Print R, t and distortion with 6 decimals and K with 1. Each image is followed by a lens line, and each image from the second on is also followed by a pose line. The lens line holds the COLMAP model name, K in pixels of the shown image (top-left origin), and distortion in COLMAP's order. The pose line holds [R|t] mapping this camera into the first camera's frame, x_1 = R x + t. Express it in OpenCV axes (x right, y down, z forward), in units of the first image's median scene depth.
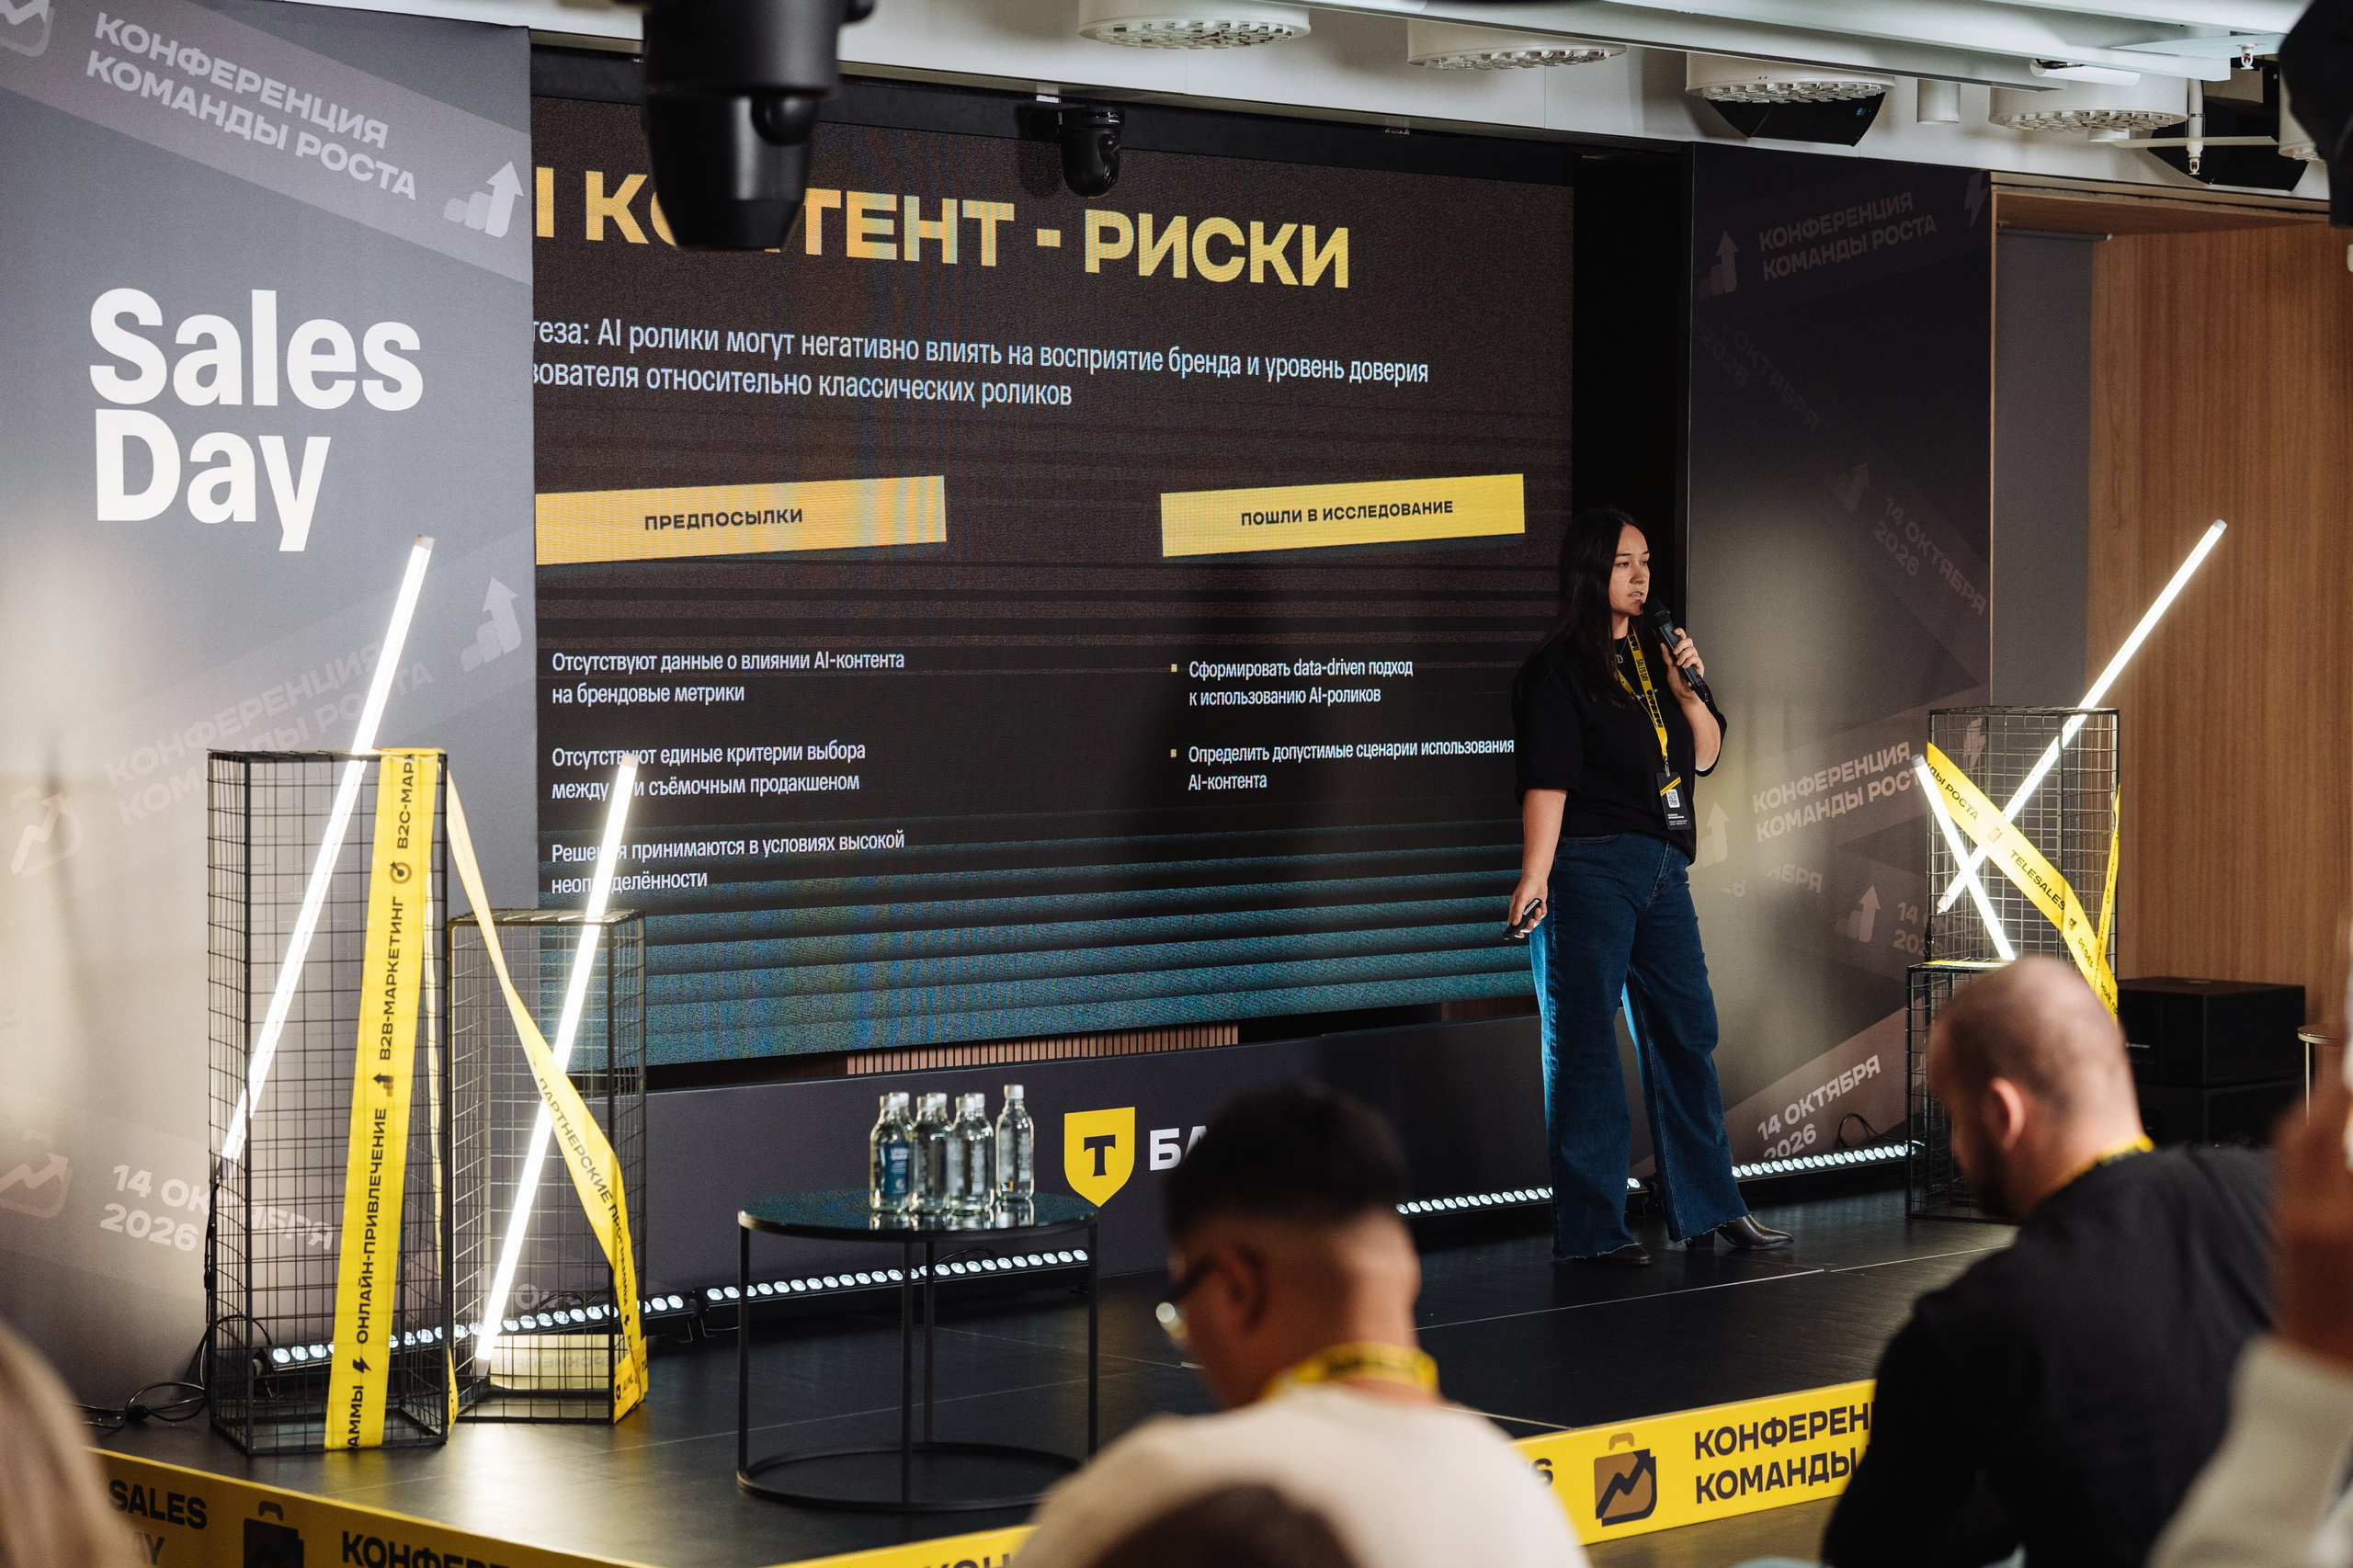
lens RADIAL K [[5195.5, 0, 1153.3], [0, 5195.5, 746.7], [0, 0, 1]] dist [0.147058, 0.000000]
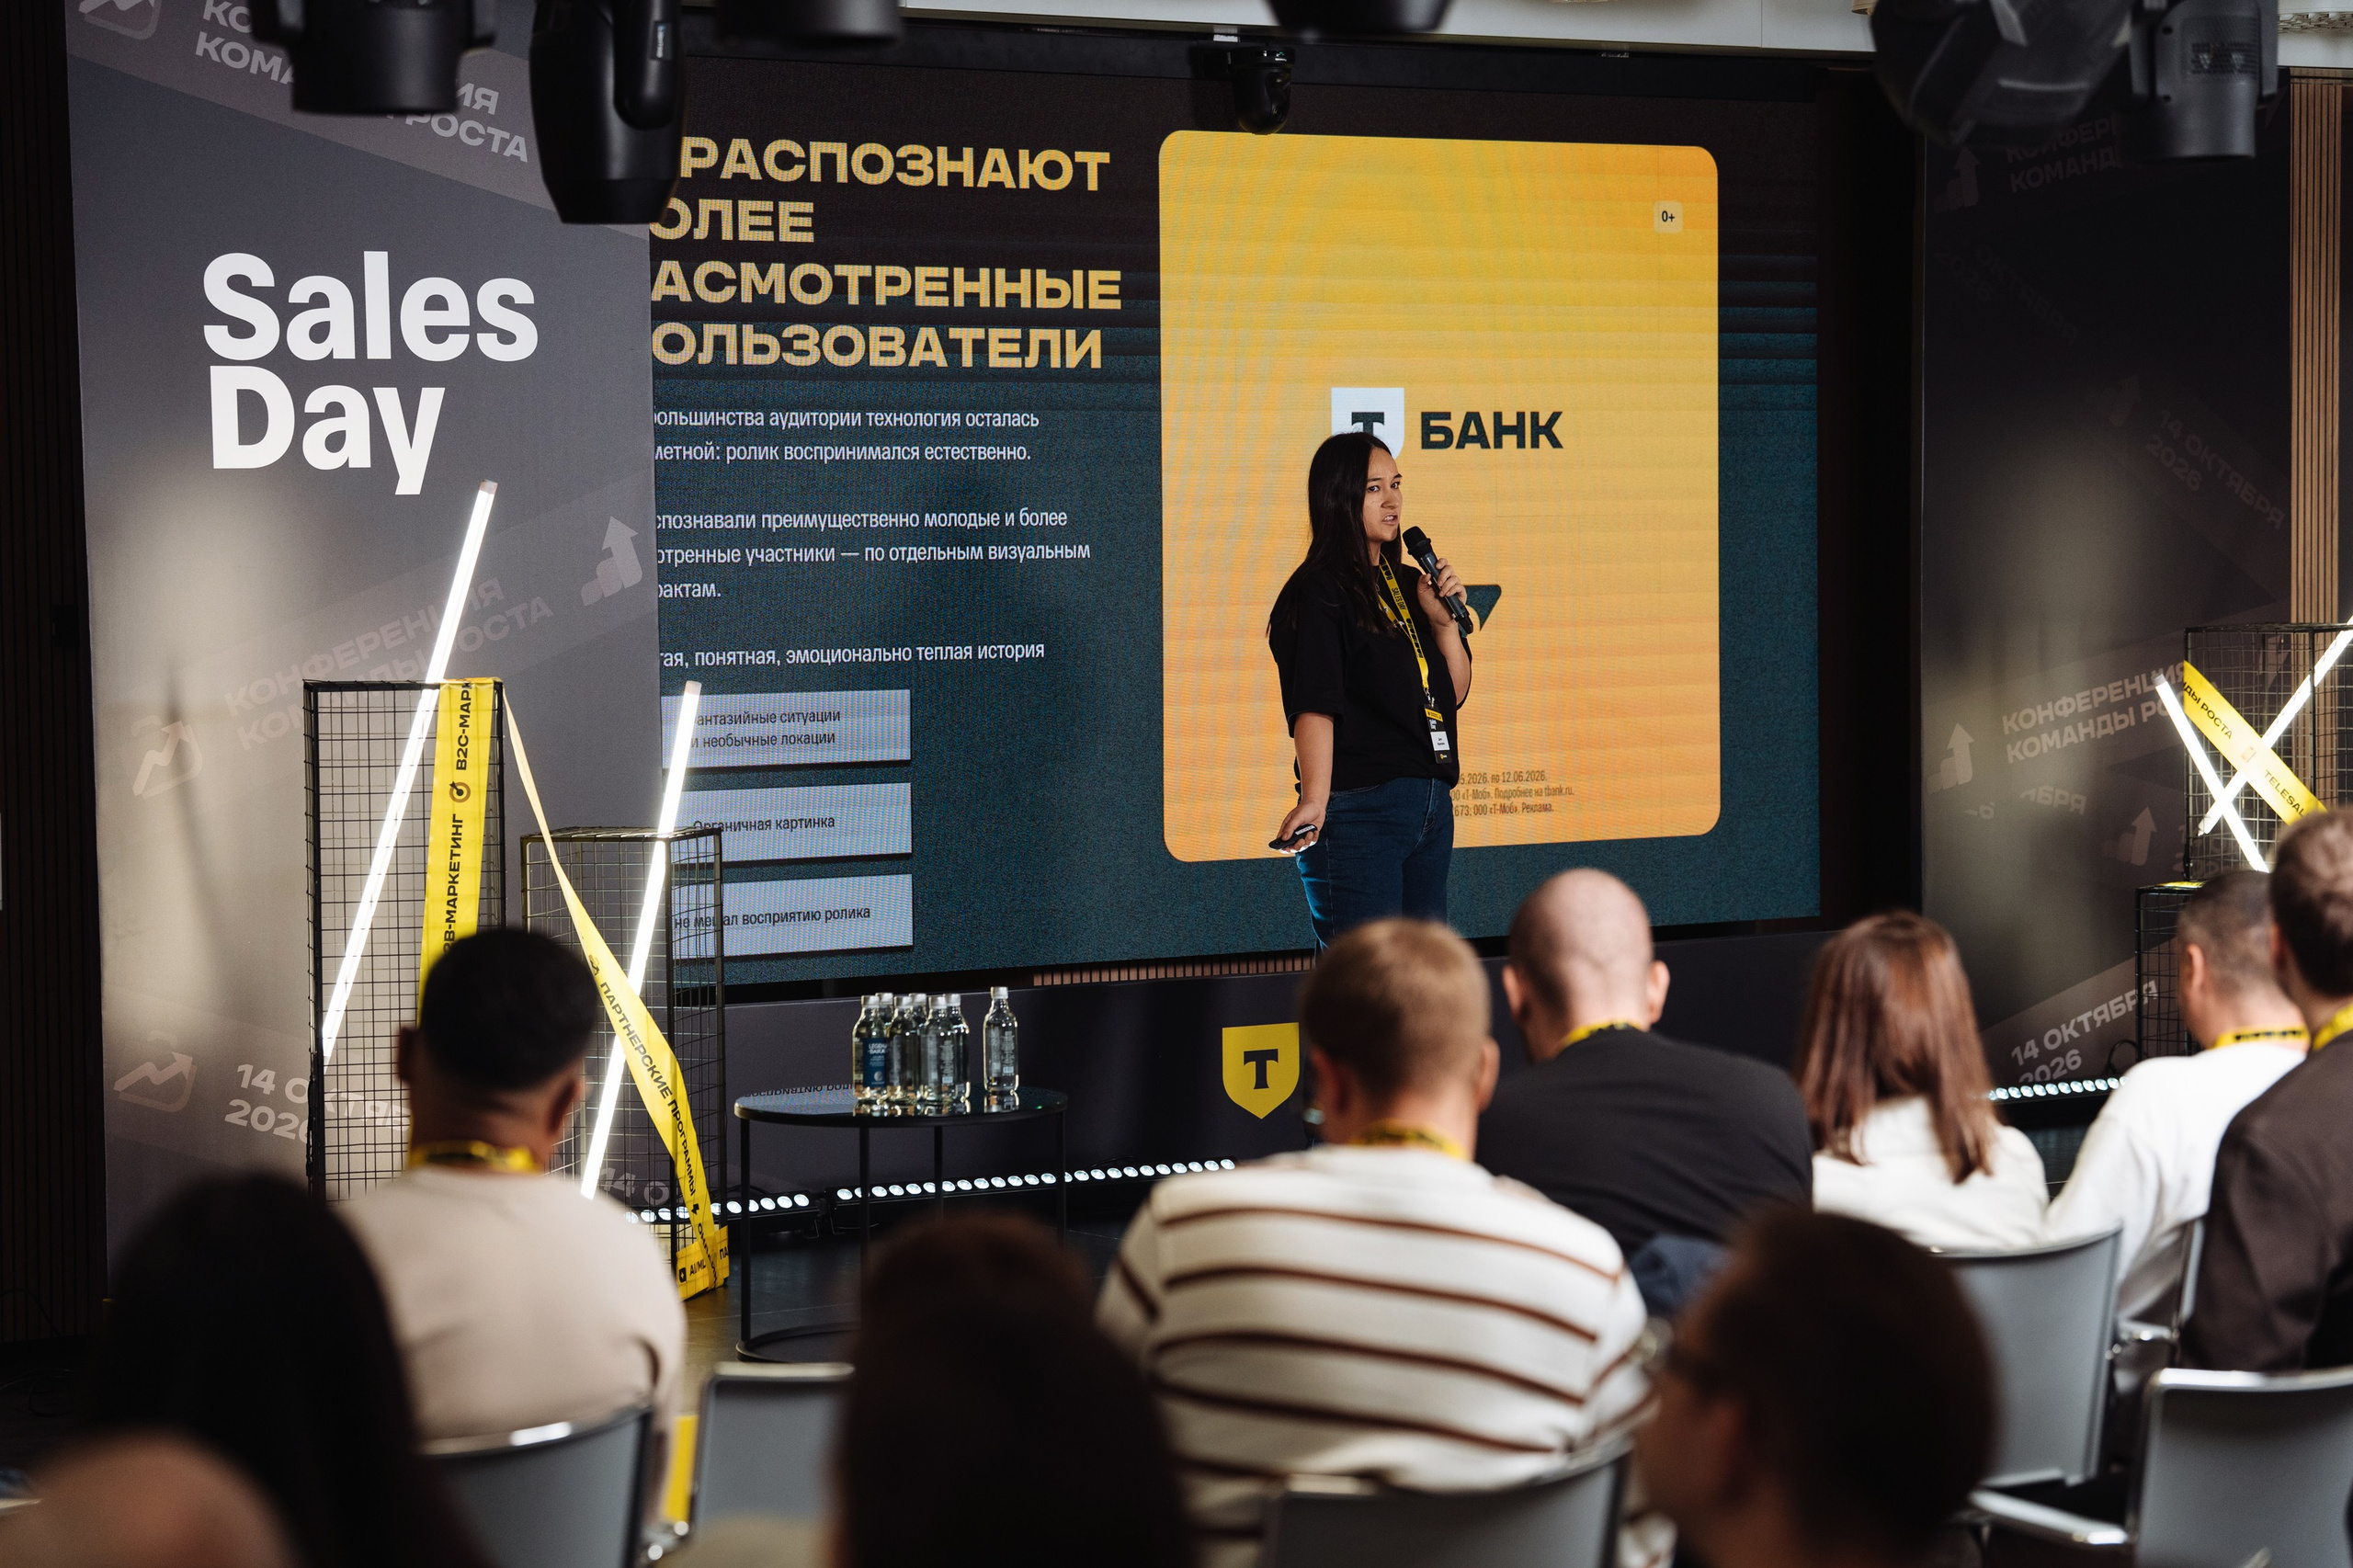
lens RADIAL K [[5870.7, 0, 1181.9], [0, 5870.7, 779.2], [0, 0, 1]] dist [0.352292, 0.000000]
pose [[0.986522, -0.005177, -0.163545, 0.191811], [0.007871, 0.999844, 0.015828, 0.003040], [0.163437, -0.016902, 0.986409, -0.175058]]
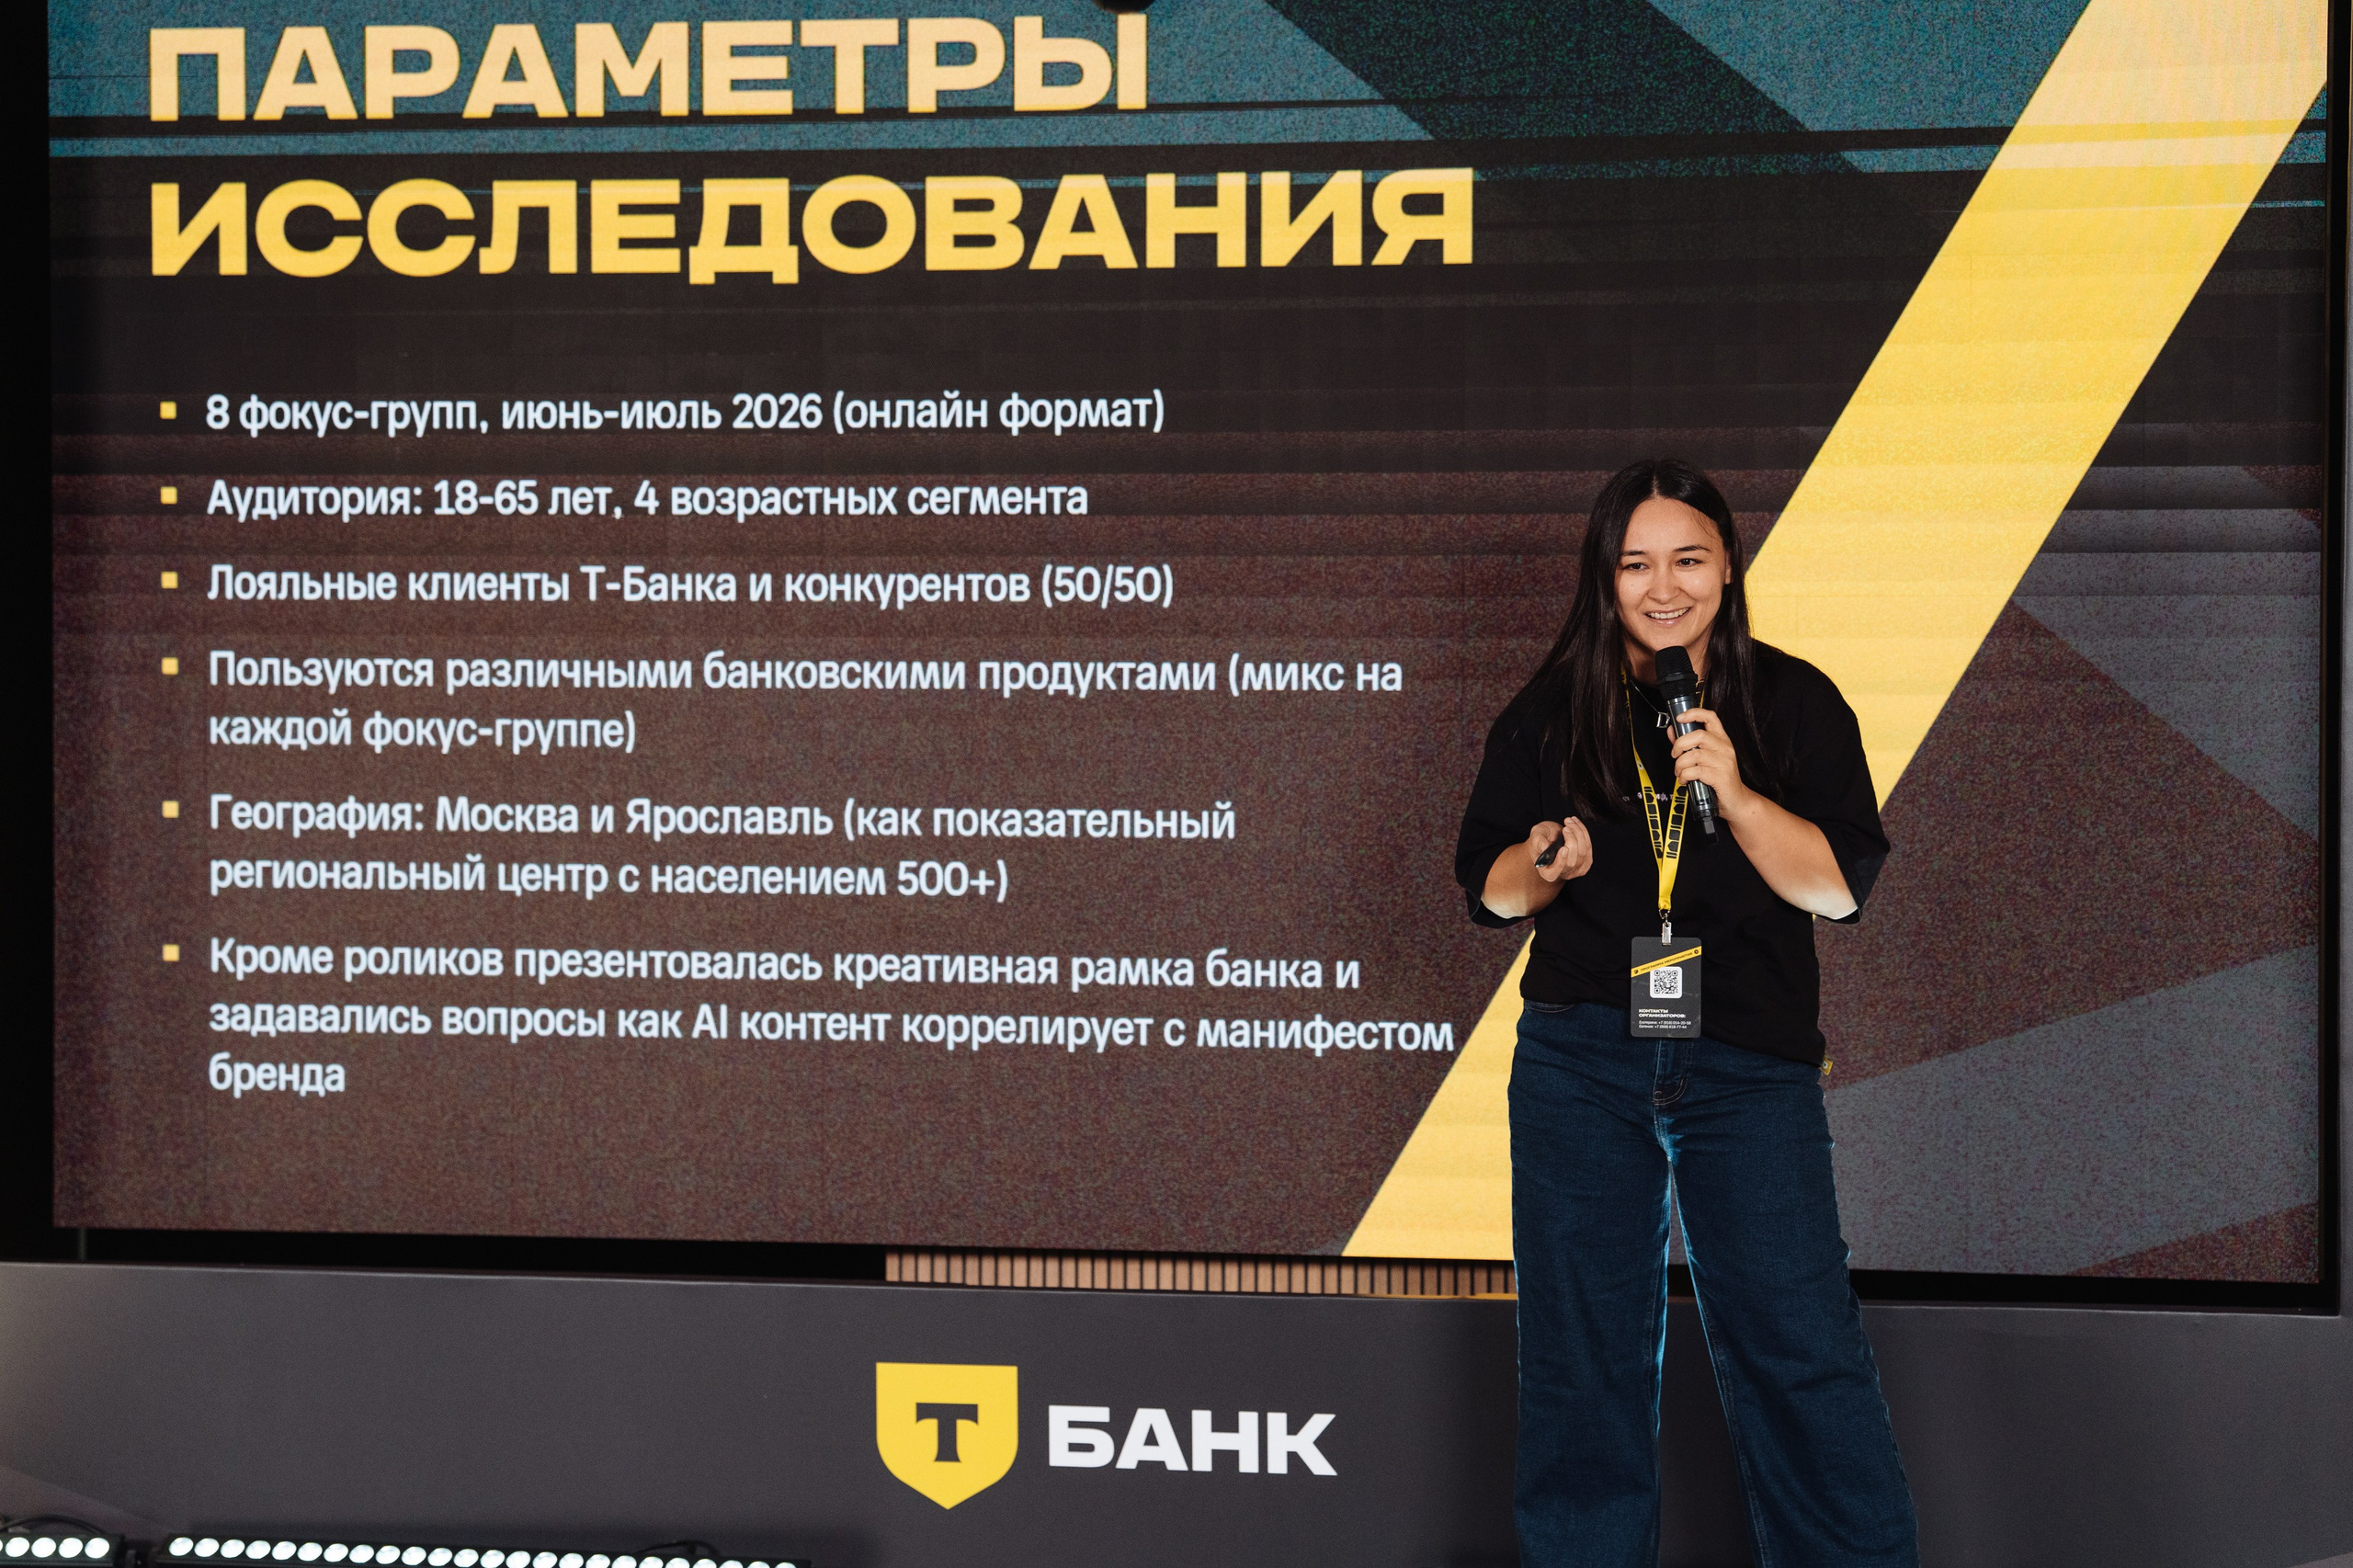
lens RADIAL K [[5315.3, 0, 1166.7], [0, 5315.3, 769.2], [0, 0, 1]] dist [0.231838, 0.000000]
pose [[0.561741, 0.019114, -0.827093, 0.671938], [-0.025204, 0.999664, 0.005984, -0.014430], [0.826929, 0.017485, 0.562034, 0.734757]]
